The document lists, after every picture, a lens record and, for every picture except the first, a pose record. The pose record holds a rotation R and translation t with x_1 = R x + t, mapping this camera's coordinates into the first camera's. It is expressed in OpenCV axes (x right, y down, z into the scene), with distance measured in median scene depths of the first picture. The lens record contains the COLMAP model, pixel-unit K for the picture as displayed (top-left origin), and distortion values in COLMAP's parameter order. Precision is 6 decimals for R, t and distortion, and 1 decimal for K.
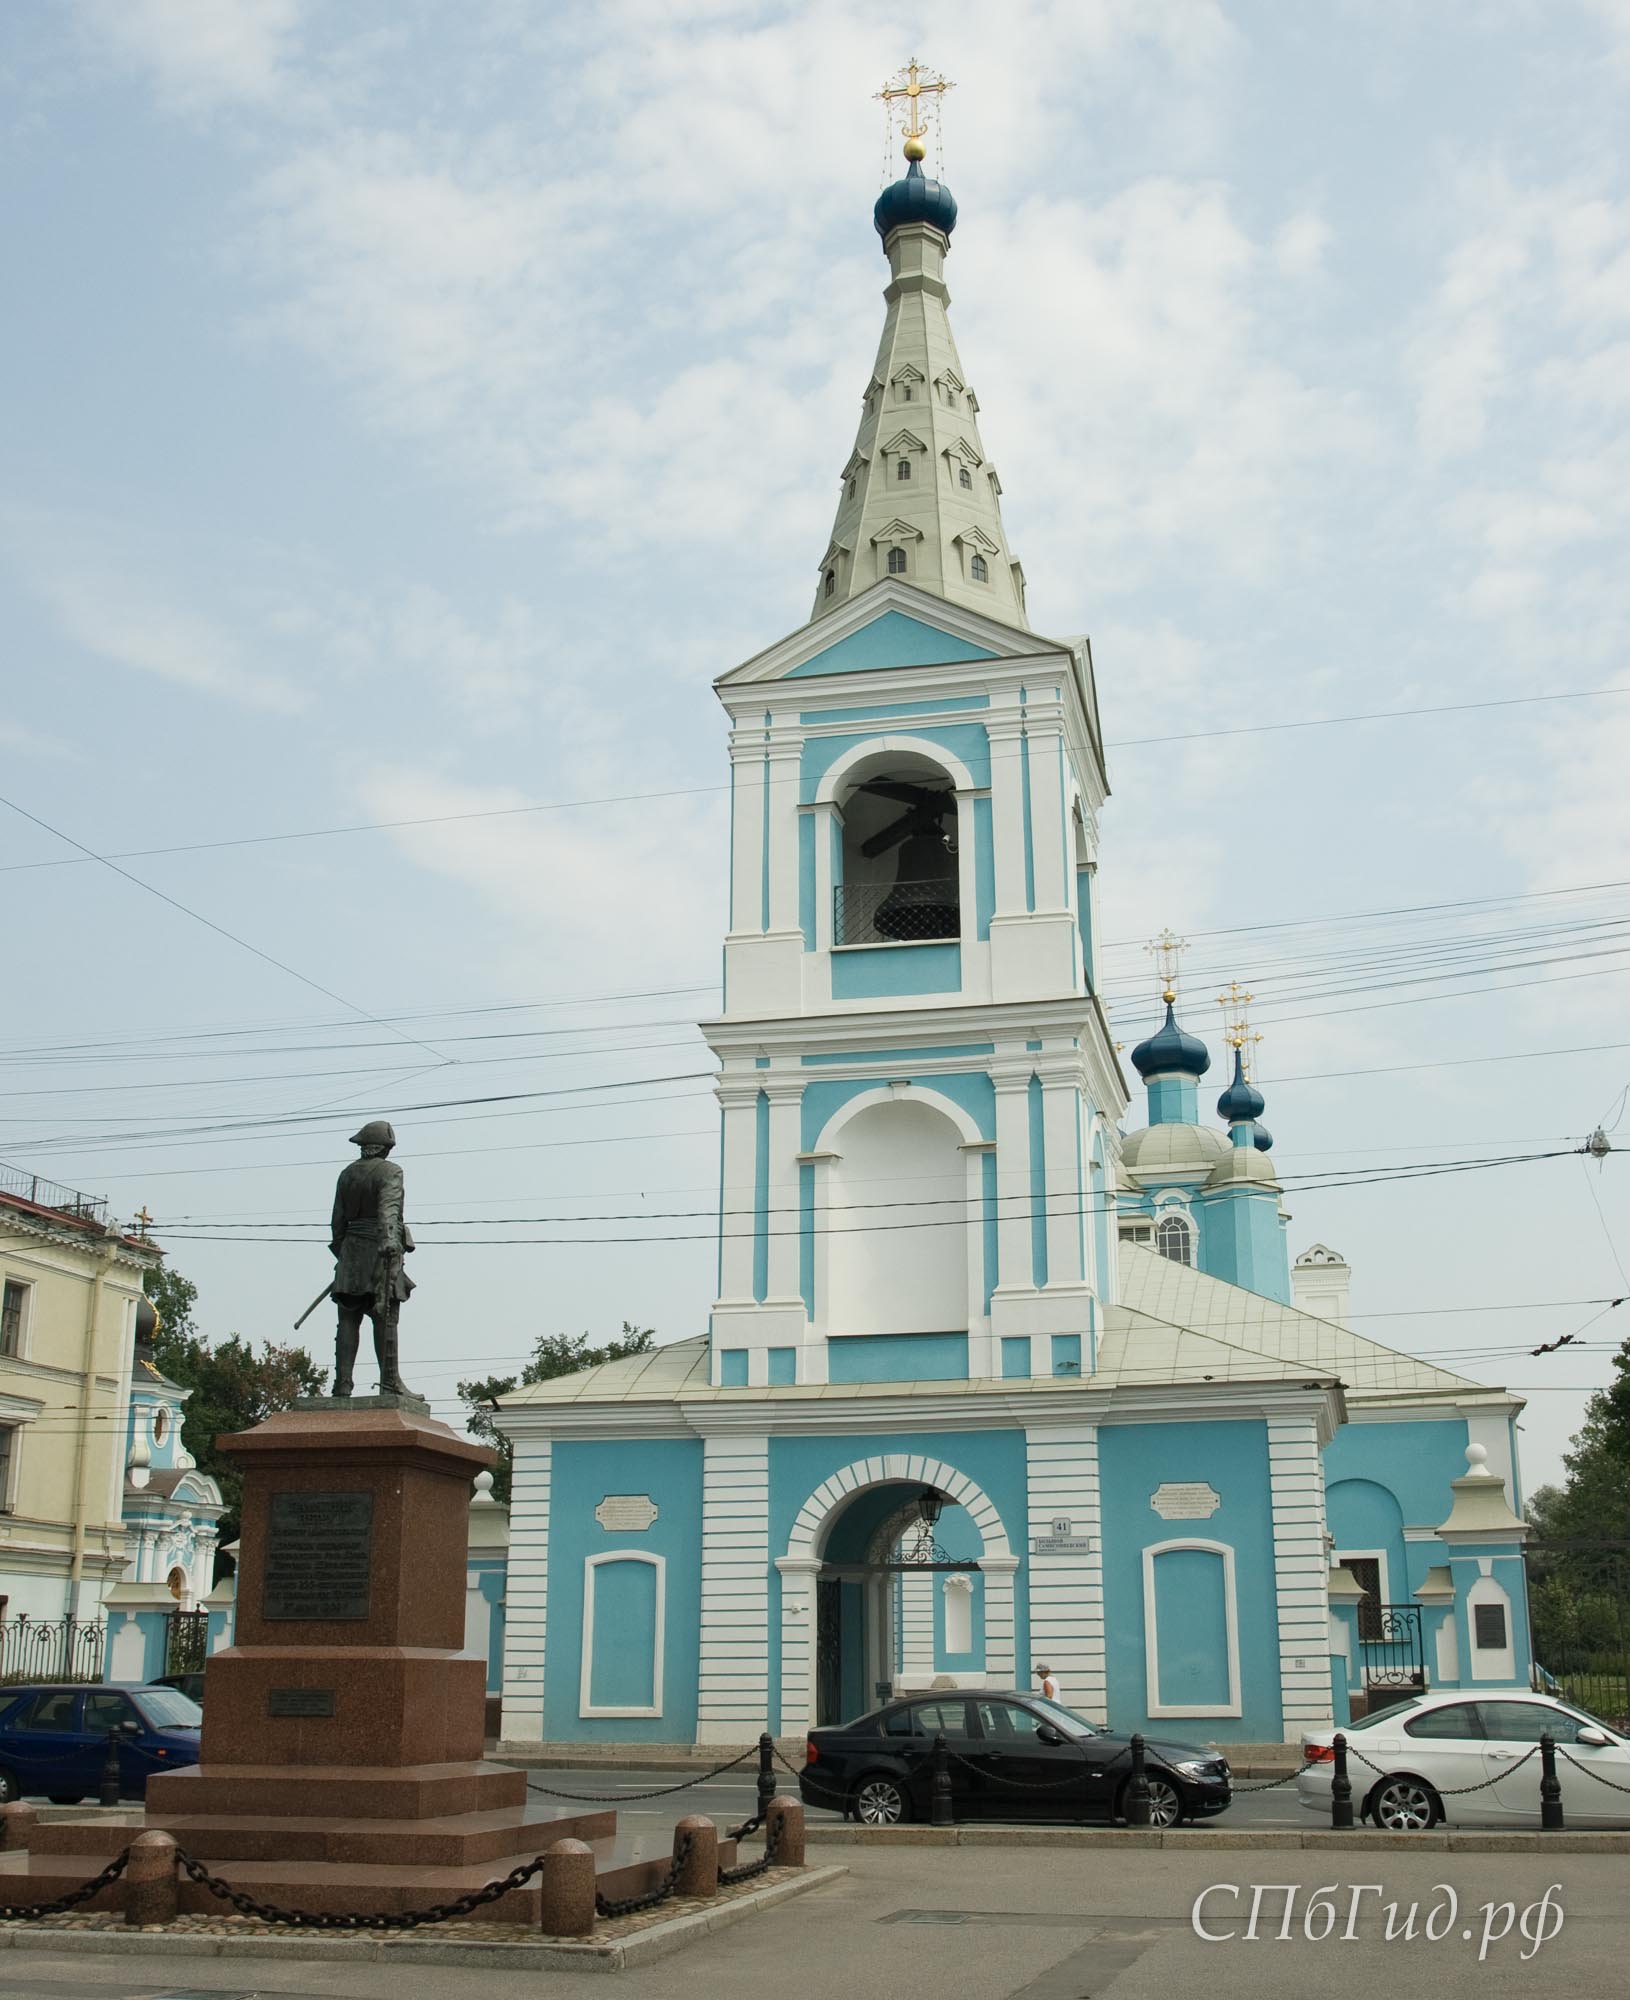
lens RADIAL K [[2140.6, 0, 815.0], [0, 2140.6, 1000.0], [0, 0, 1]] dist [-0.066578, 0.024512]
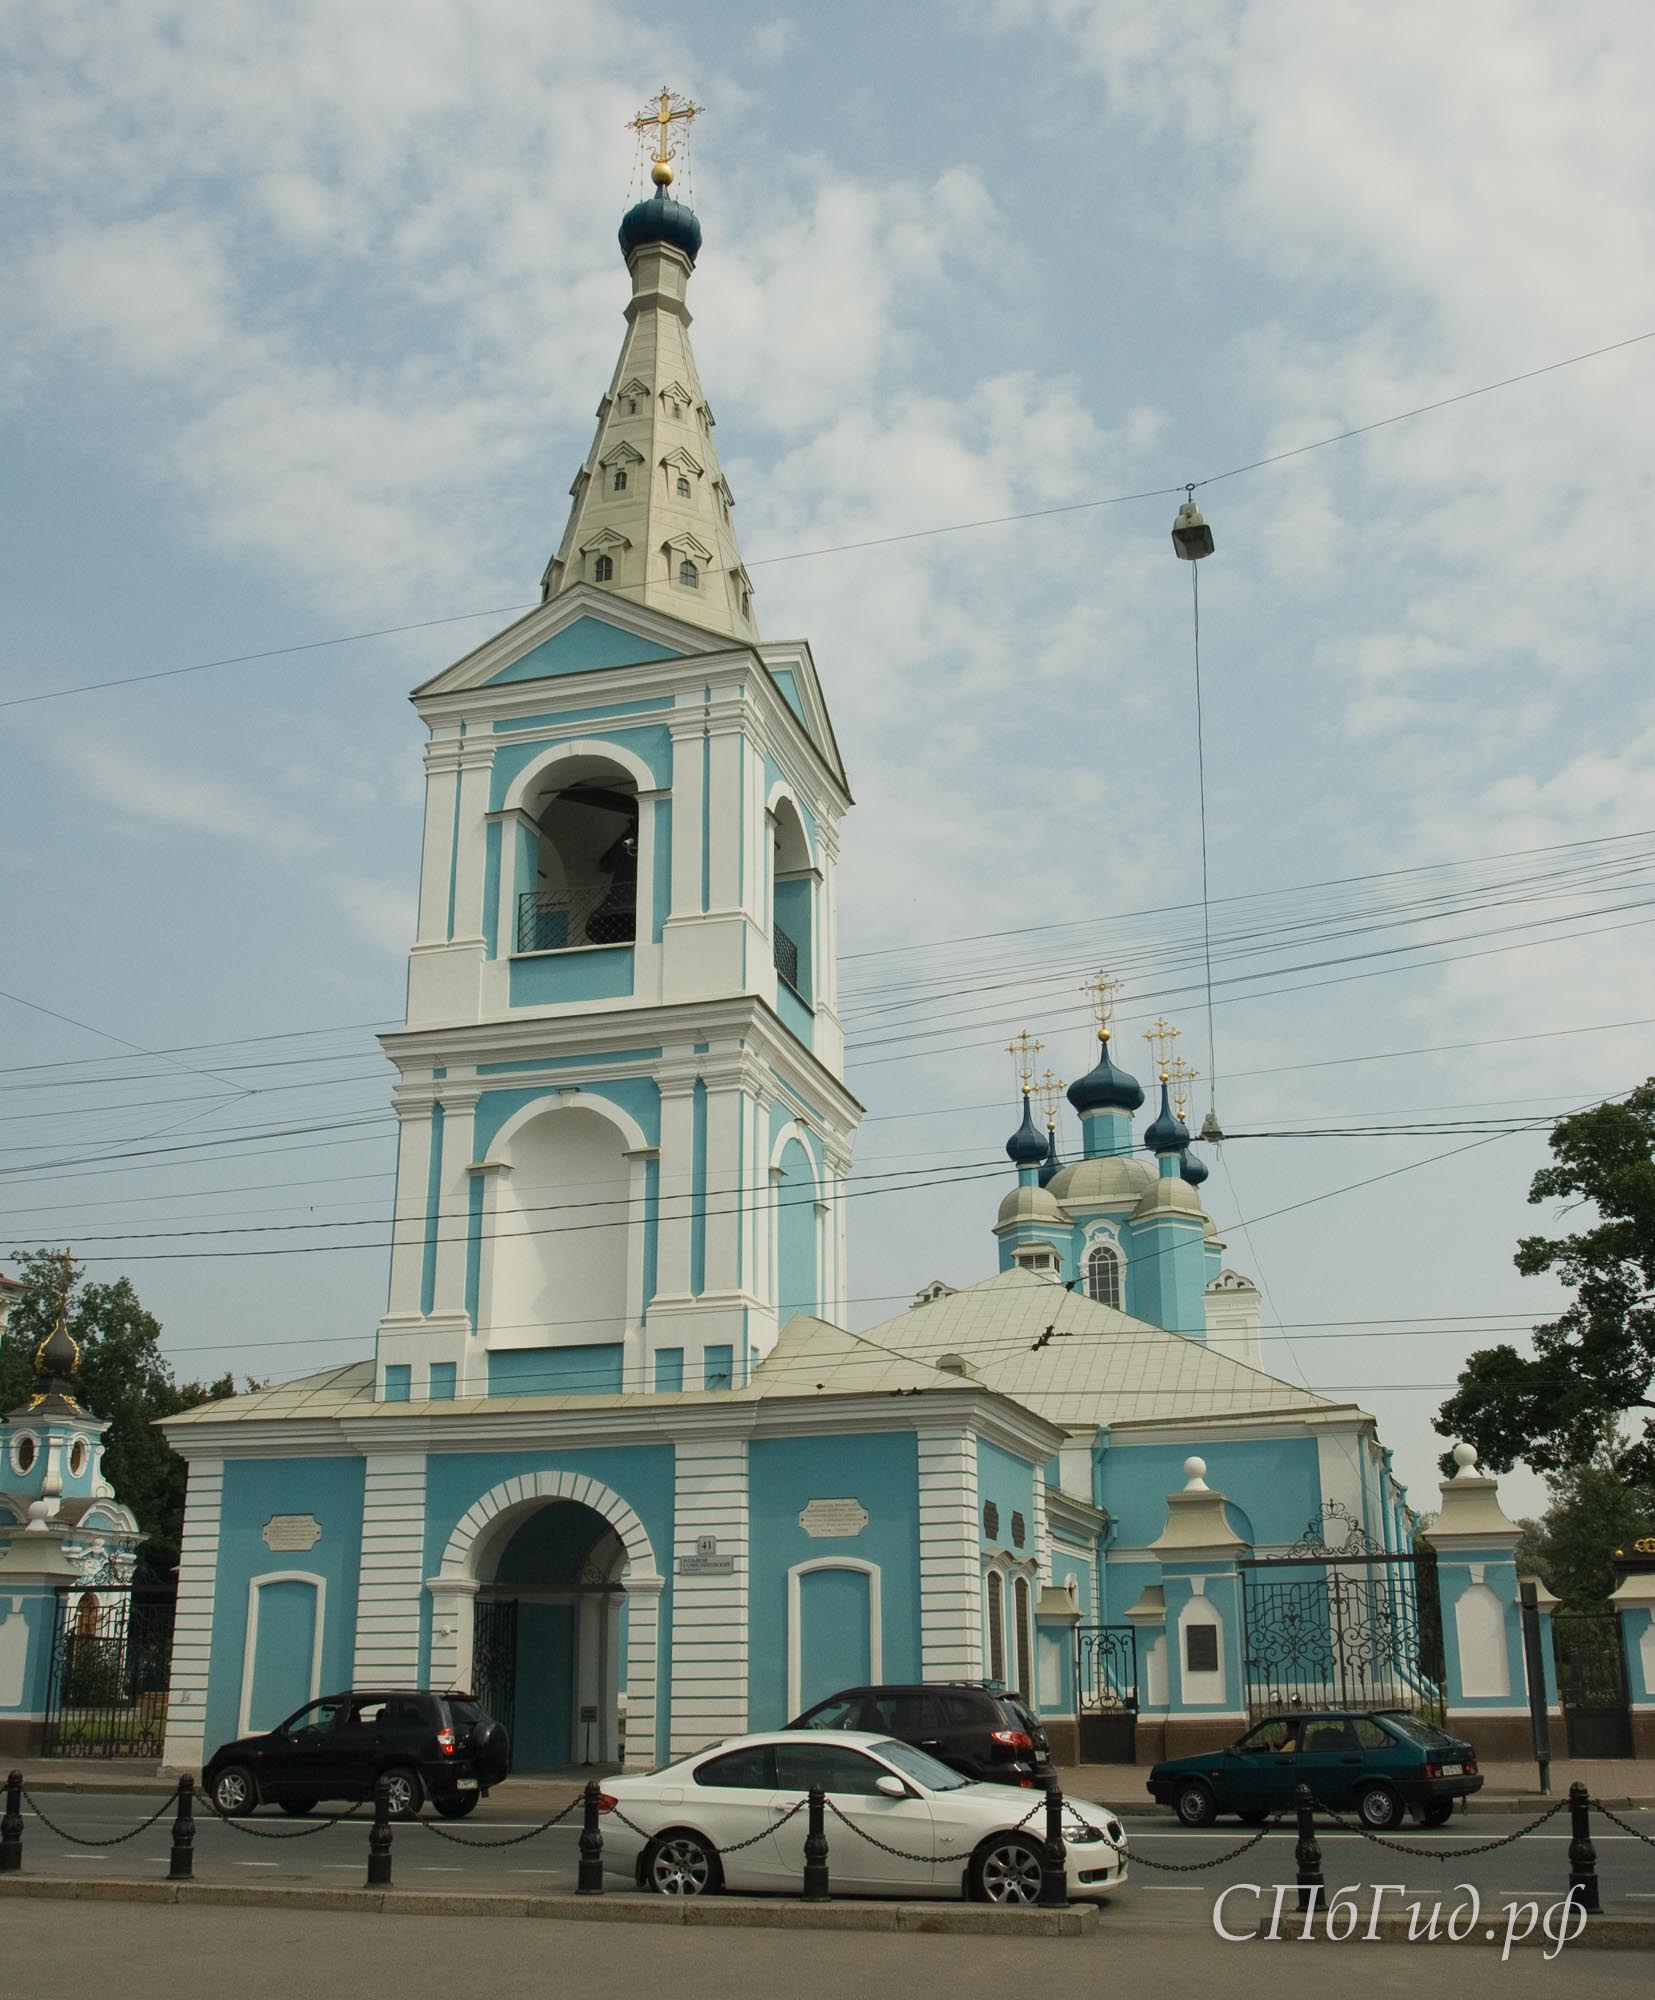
lens RADIAL K [[1970.4, 0, 823.9], [0, 1970.4, 1034.7], [0, 0, 1]] dist [-0.076217, 0.039215]
pose [[0.998791, -0.020757, -0.044567, 0.193152], [0.020030, 0.999660, -0.016706, 0.030435], [0.044899, 0.015793, 0.998867, 0.107477]]
